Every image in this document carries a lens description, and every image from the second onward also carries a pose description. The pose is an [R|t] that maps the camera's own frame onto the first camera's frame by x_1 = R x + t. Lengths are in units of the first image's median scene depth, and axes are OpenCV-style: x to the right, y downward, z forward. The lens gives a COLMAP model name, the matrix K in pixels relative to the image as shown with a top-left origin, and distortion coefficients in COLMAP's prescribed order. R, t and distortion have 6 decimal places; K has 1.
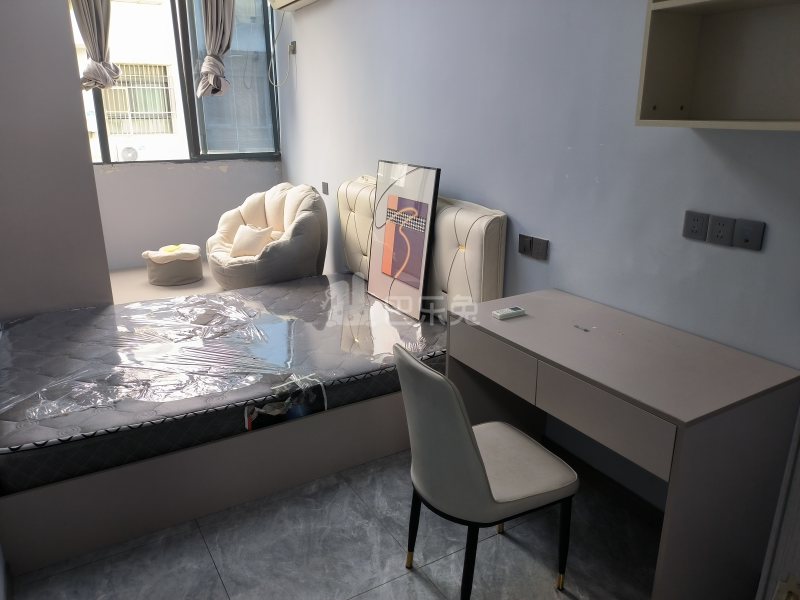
lens RADIAL K [[597.2, 0, 400.0], [0, 597.2, 300.0], [0, 0, 1]] dist [-0.009022, -0.002691]
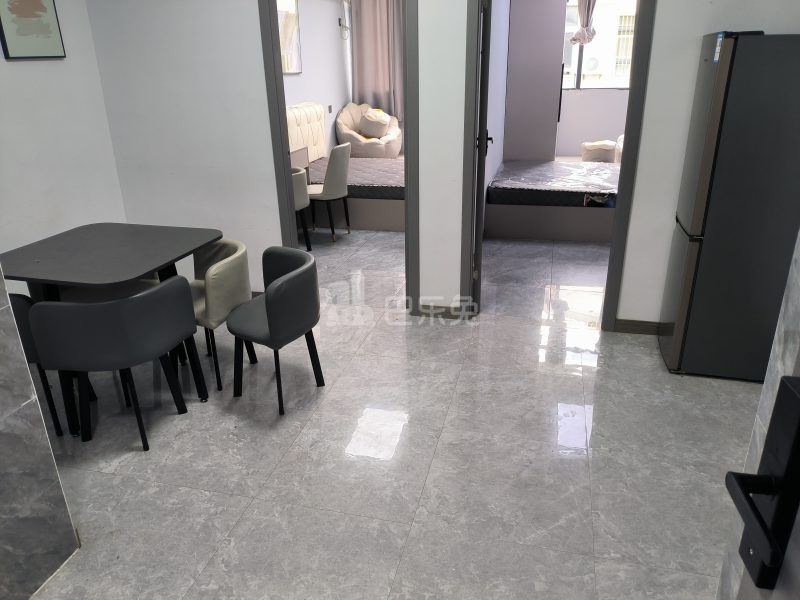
lens RADIAL K [[598.4, 0, 390.2], [0, 598.4, 306.3], [0, 0, 1]] dist [0.109884, -0.180983]
pose [[0.693519, 0.252199, -0.674853, 0.853392], [-0.191879, 0.967552, 0.164398, 0.345112], [0.694416, 0.015477, 0.719407, -1.114022]]
